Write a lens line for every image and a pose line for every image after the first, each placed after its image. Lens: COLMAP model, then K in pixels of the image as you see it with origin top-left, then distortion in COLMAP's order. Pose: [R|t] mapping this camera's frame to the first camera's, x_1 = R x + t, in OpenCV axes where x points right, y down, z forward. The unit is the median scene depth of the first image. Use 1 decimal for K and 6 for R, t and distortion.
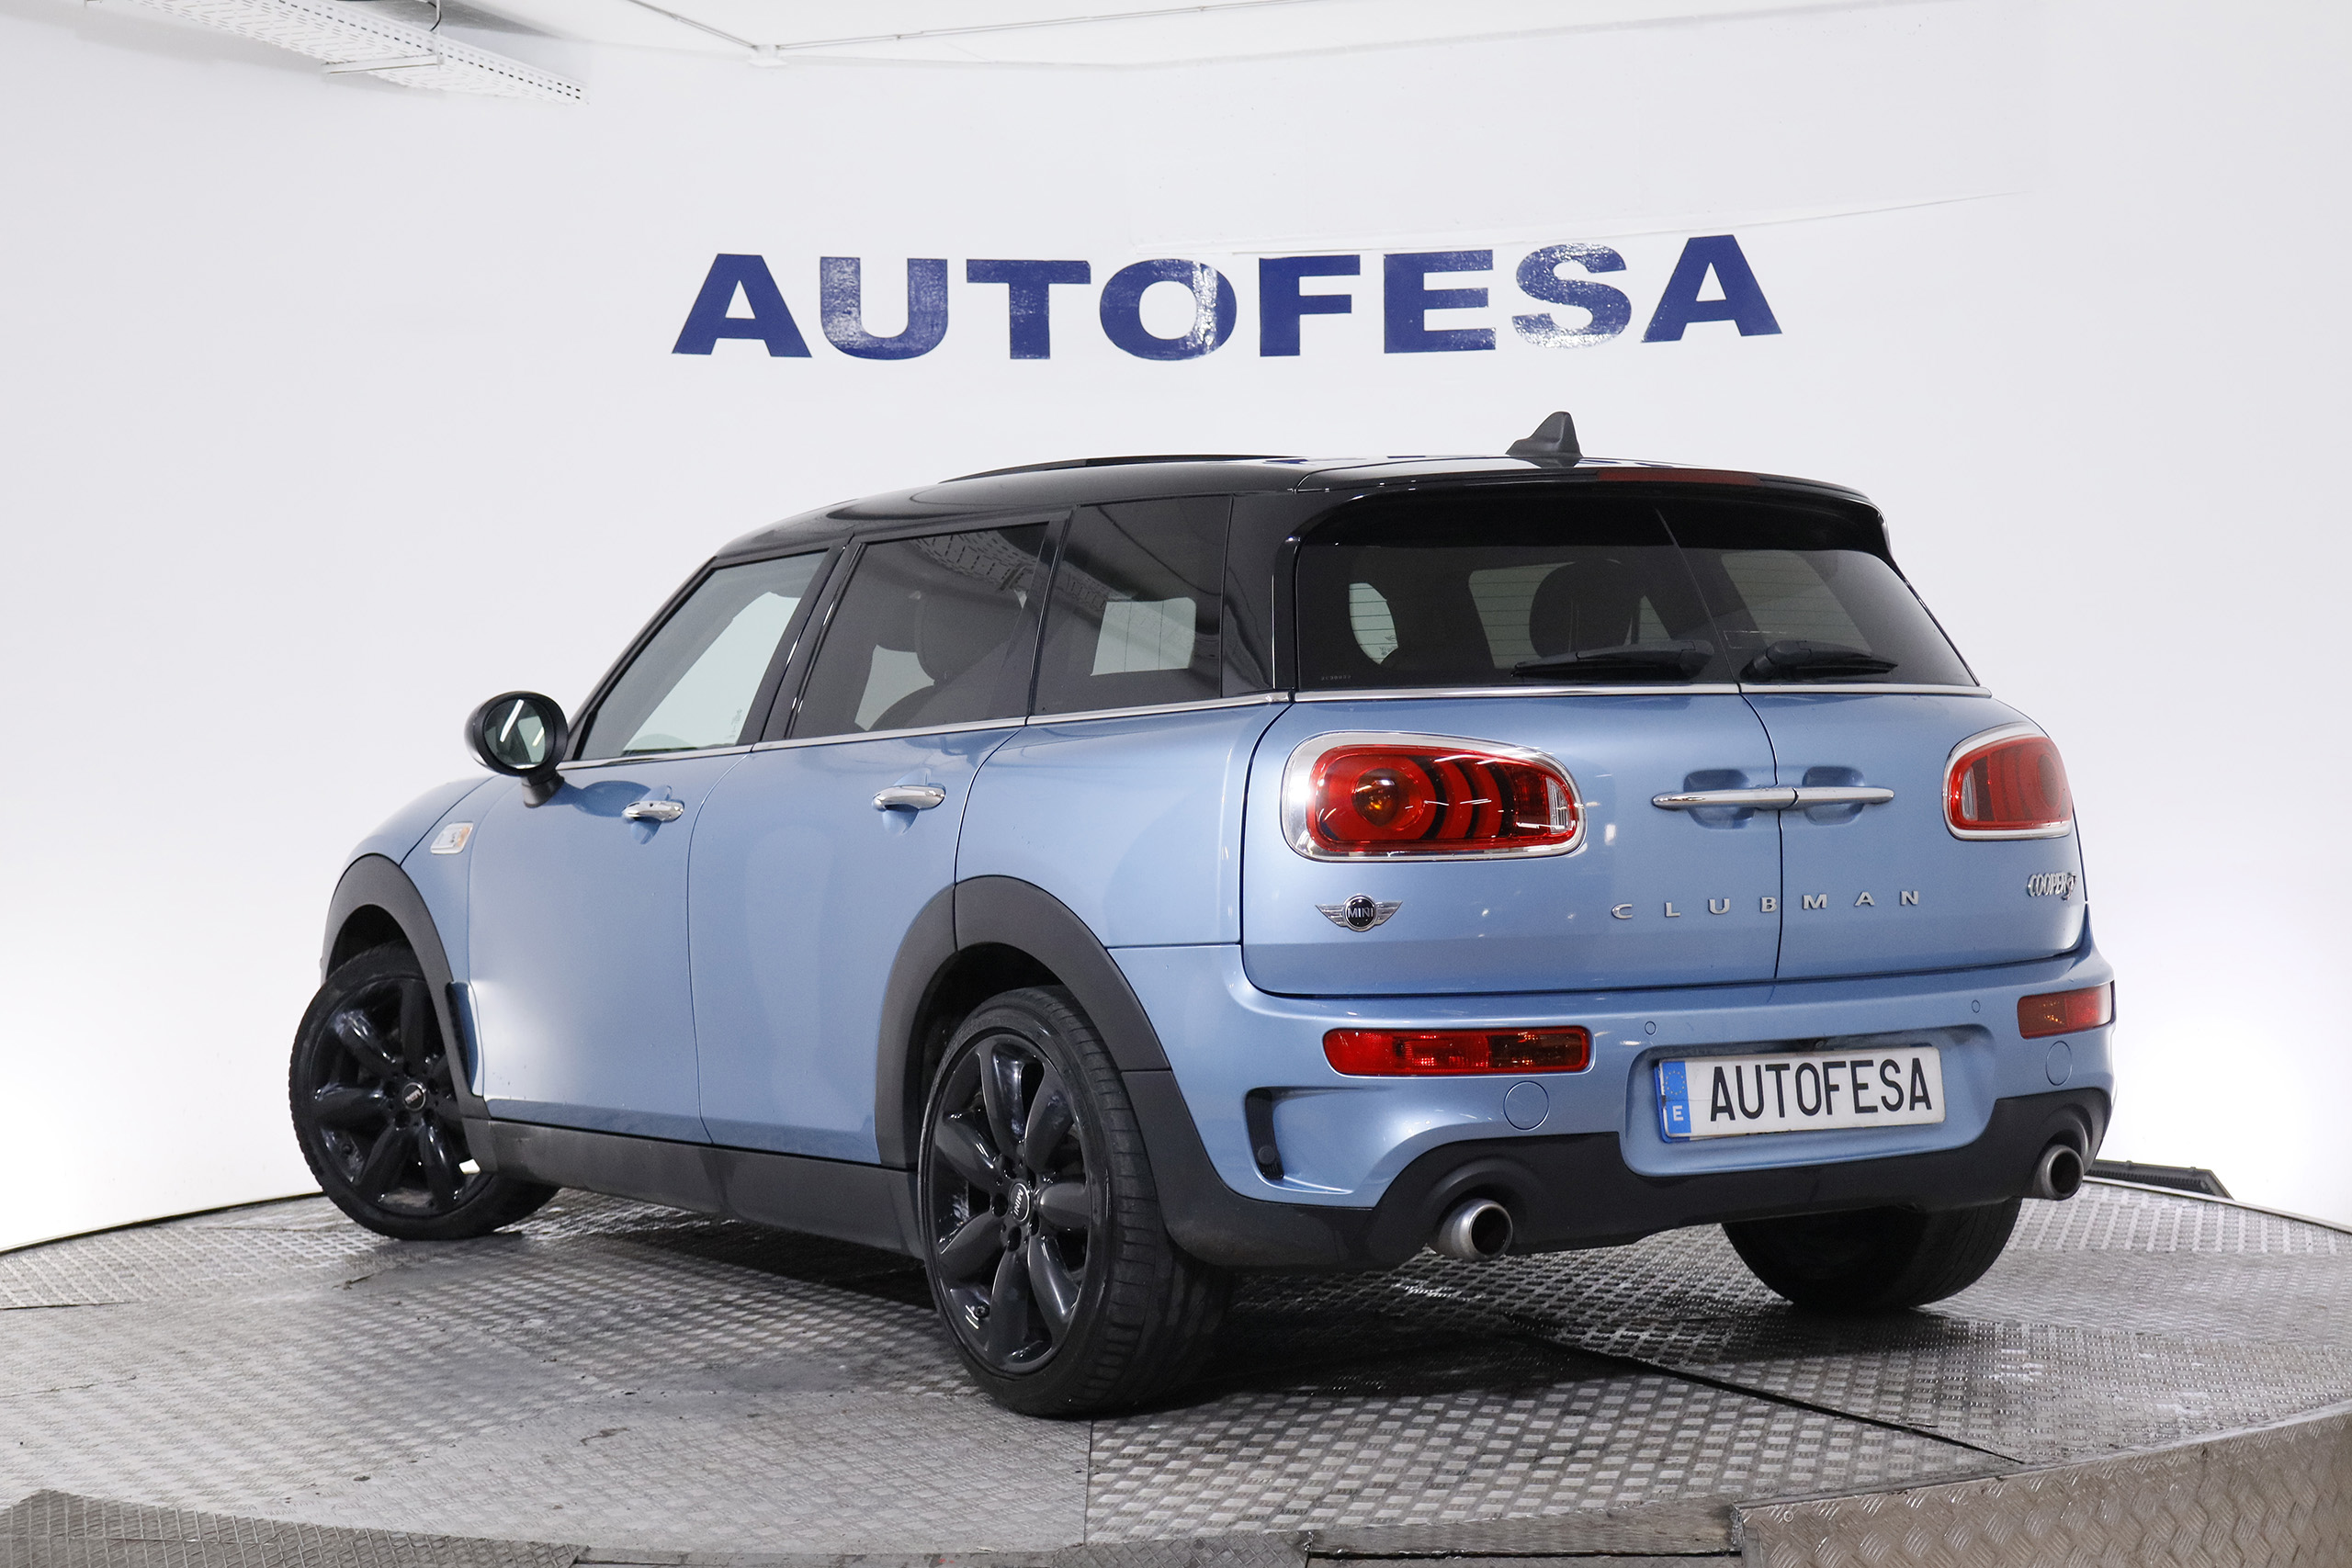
lens RADIAL K [[3717.5, 0, 1176.0], [0, 3717.5, 784.0], [0, 0, 1]] dist [0.011934, 0.012491]
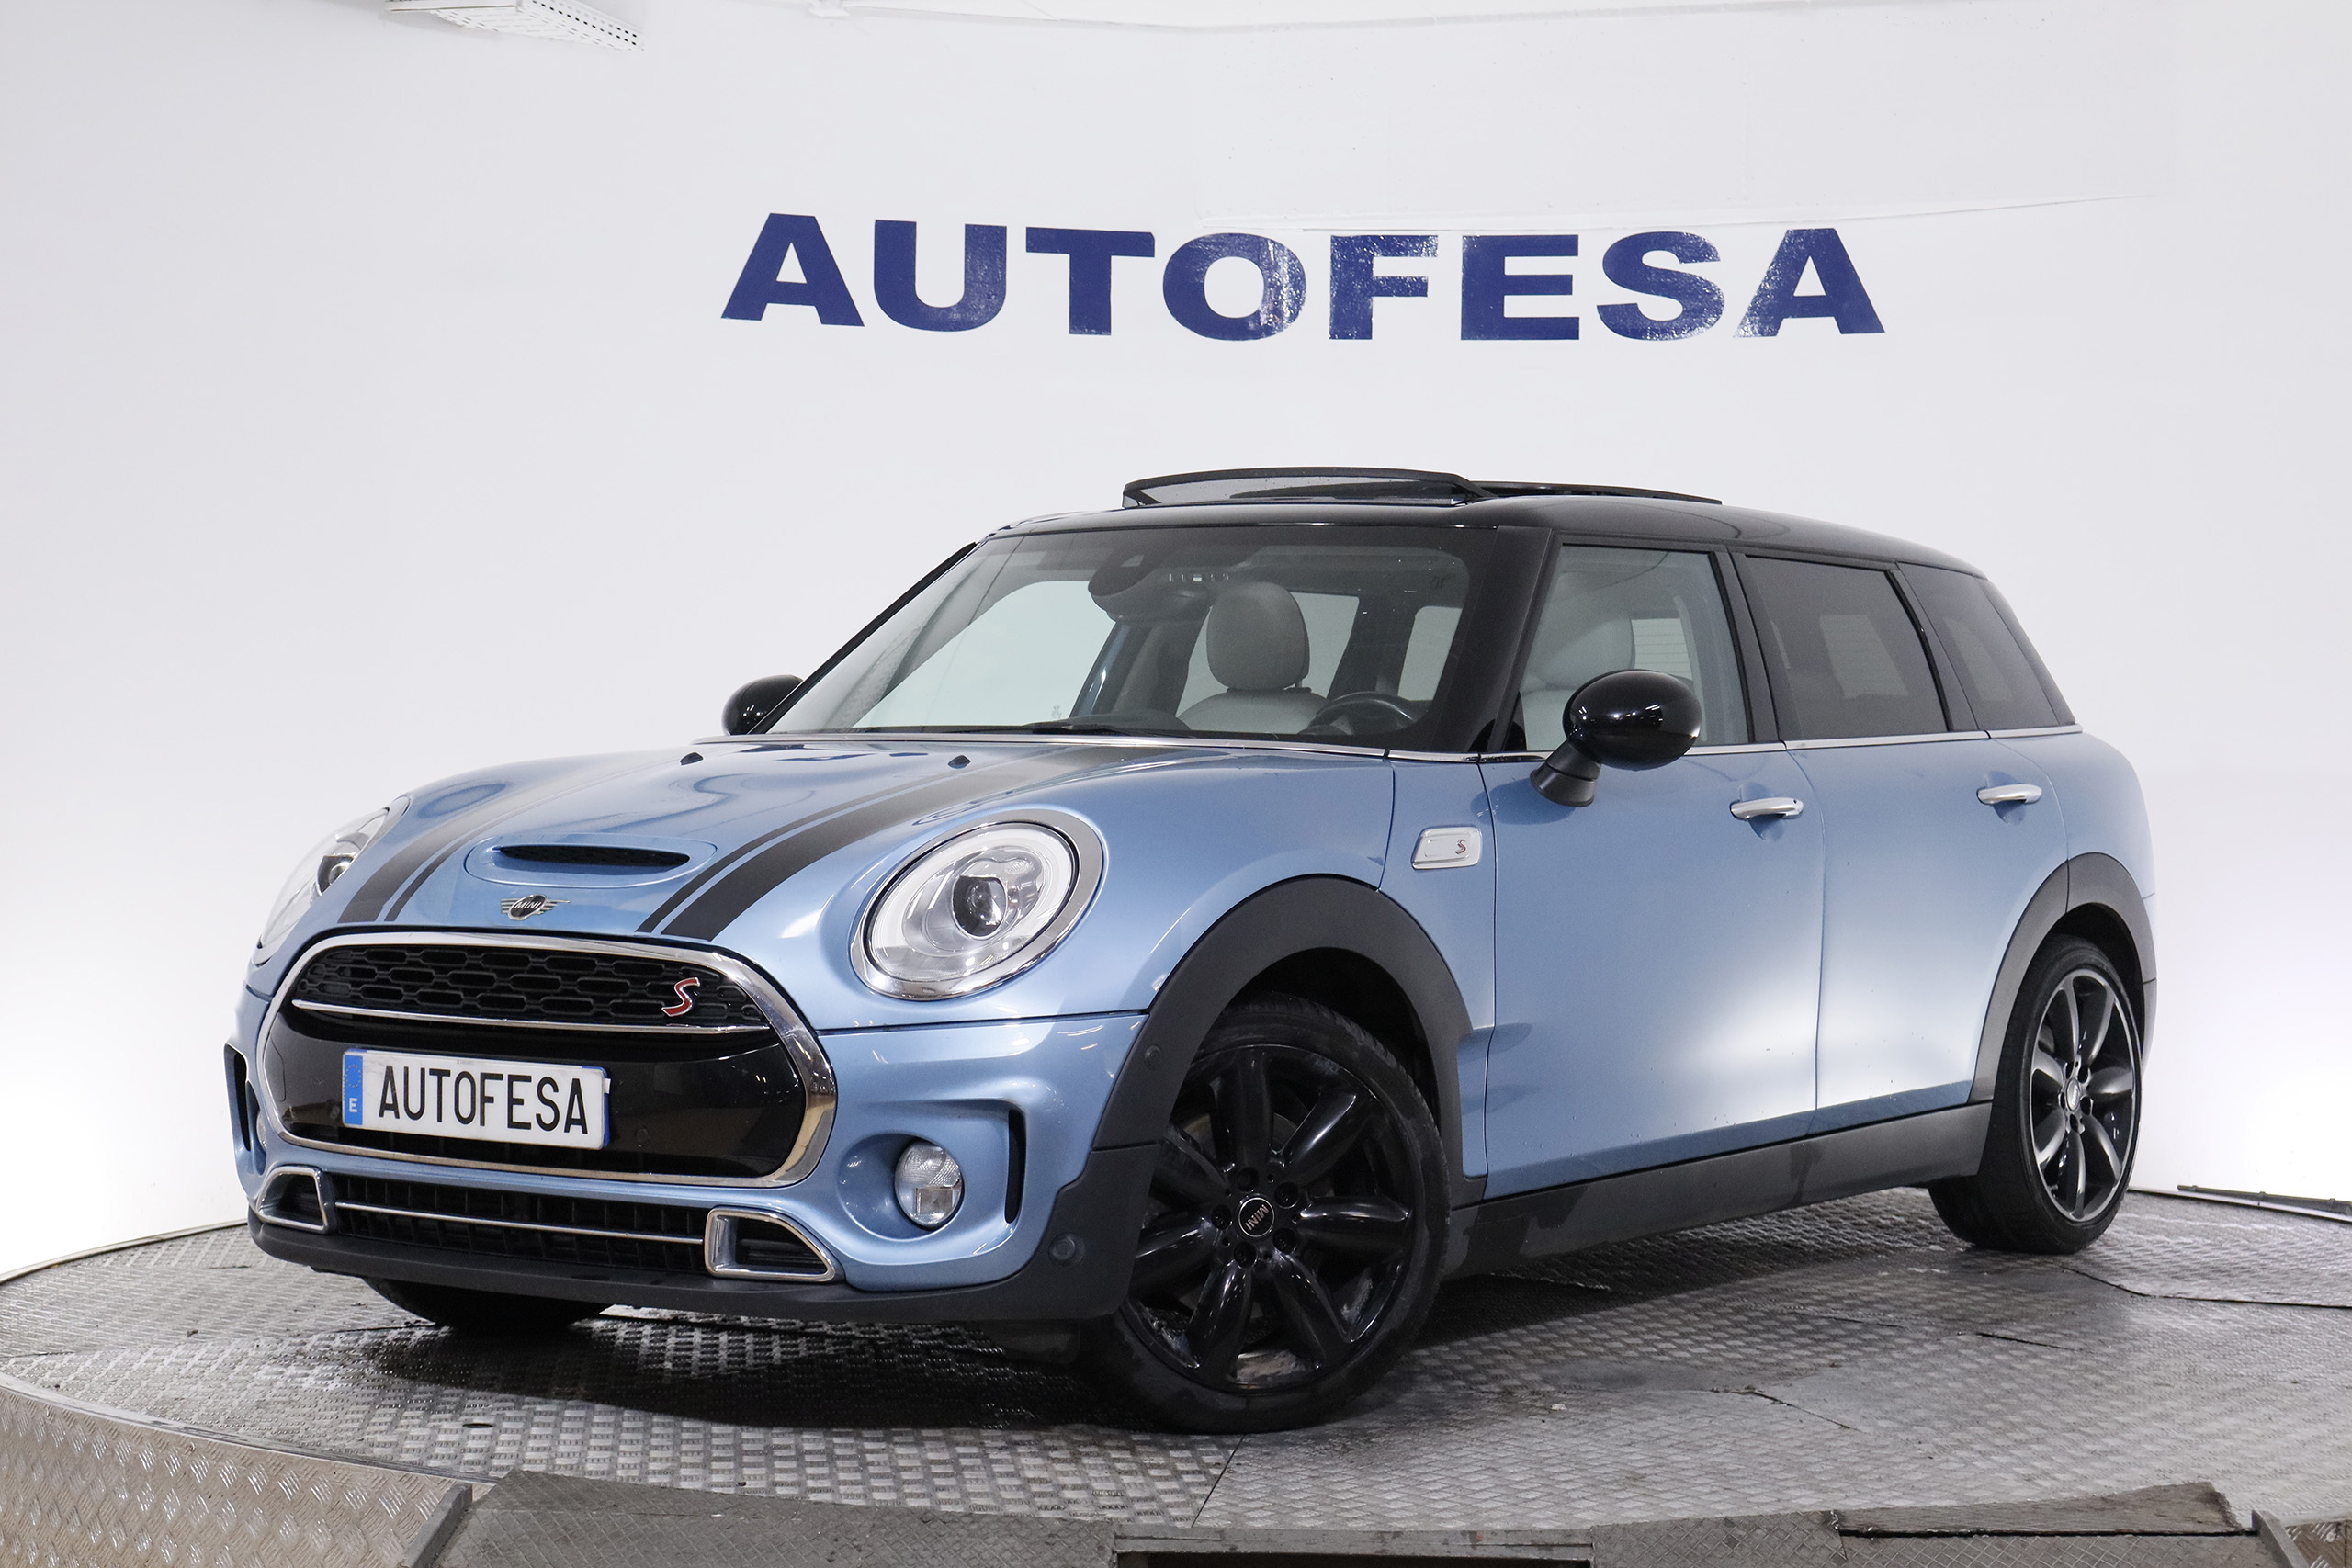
lens RADIAL K [[4147.8, 0, 1176.0], [0, 4147.8, 784.0], [0, 0, 1]] dist [0.017689, -0.023763]
pose [[0.996490, 0.021145, 0.081003, -0.104032], [-0.021009, 0.999776, -0.002528, 0.002510], [-0.081038, 0.000817, 0.996711, -0.057137]]
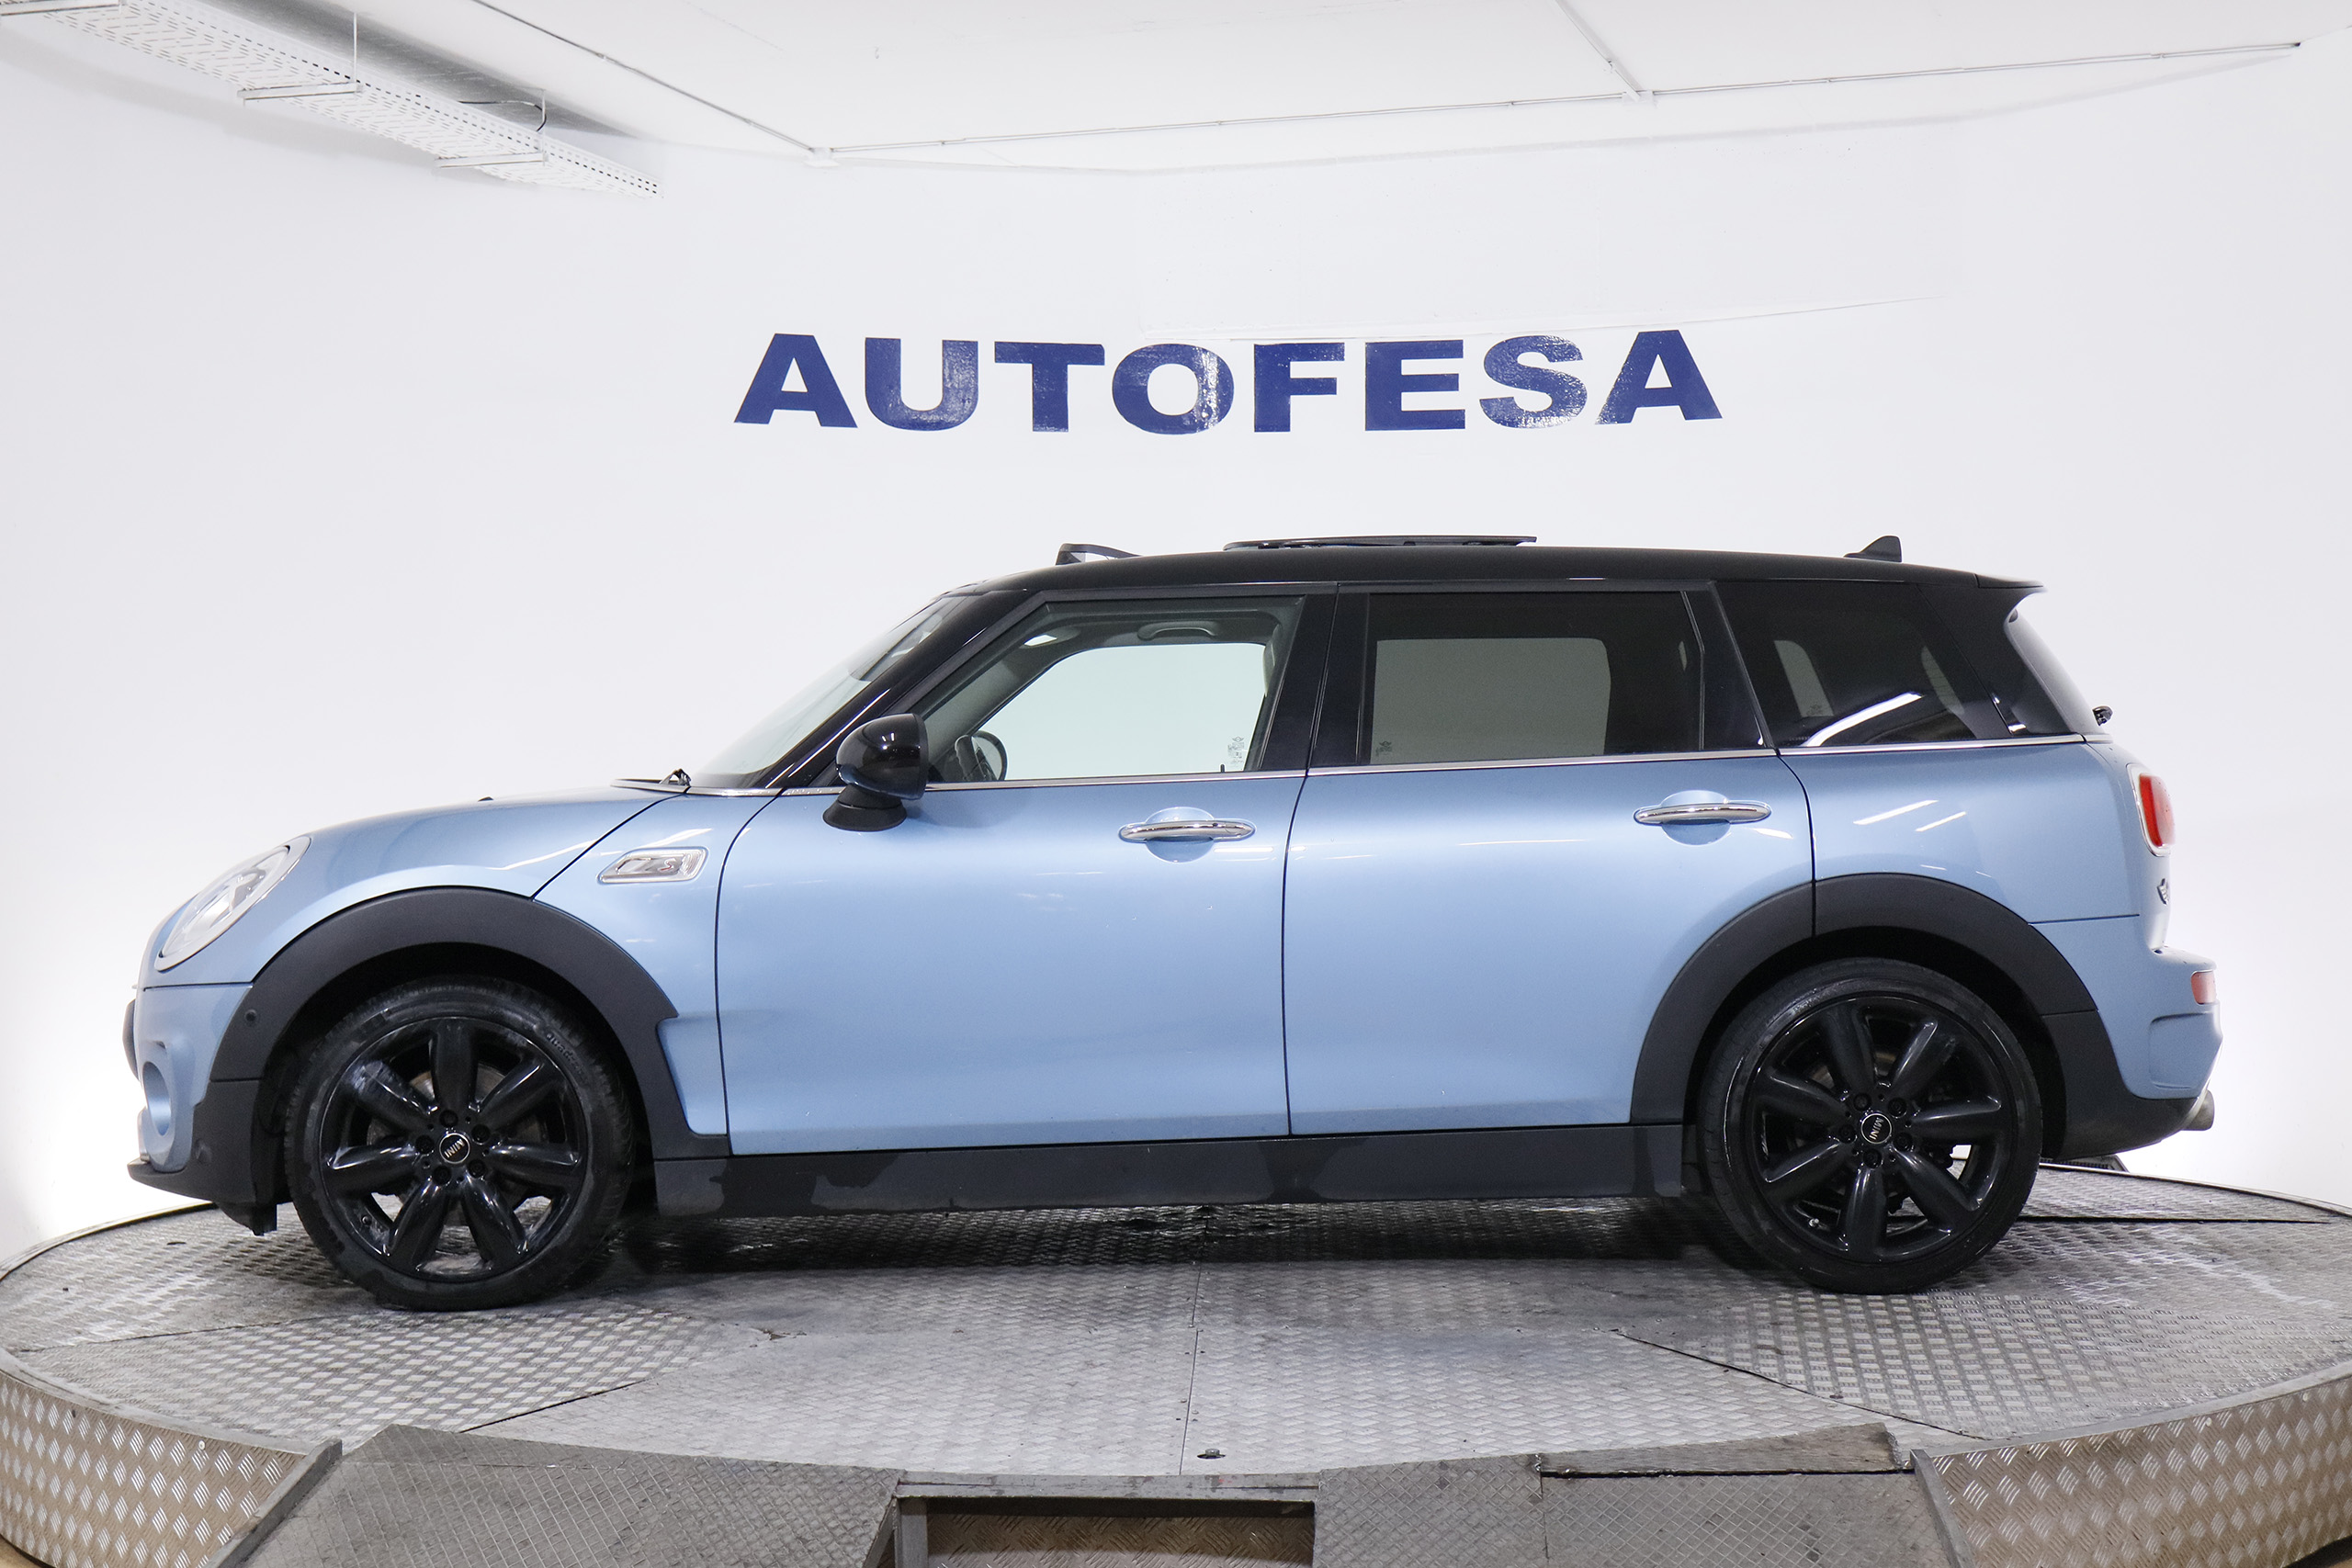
lens RADIAL K [[3391.6, 0, 1176.0], [0, 3391.6, 784.0], [0, 0, 1]] dist [0.005660, 0.050994]
pose [[0.998506, 0.007507, 0.054132, -0.057835], [-0.007024, 0.999934, -0.009116, 0.001042], [-0.054197, 0.008722, 0.998492, -0.022059]]
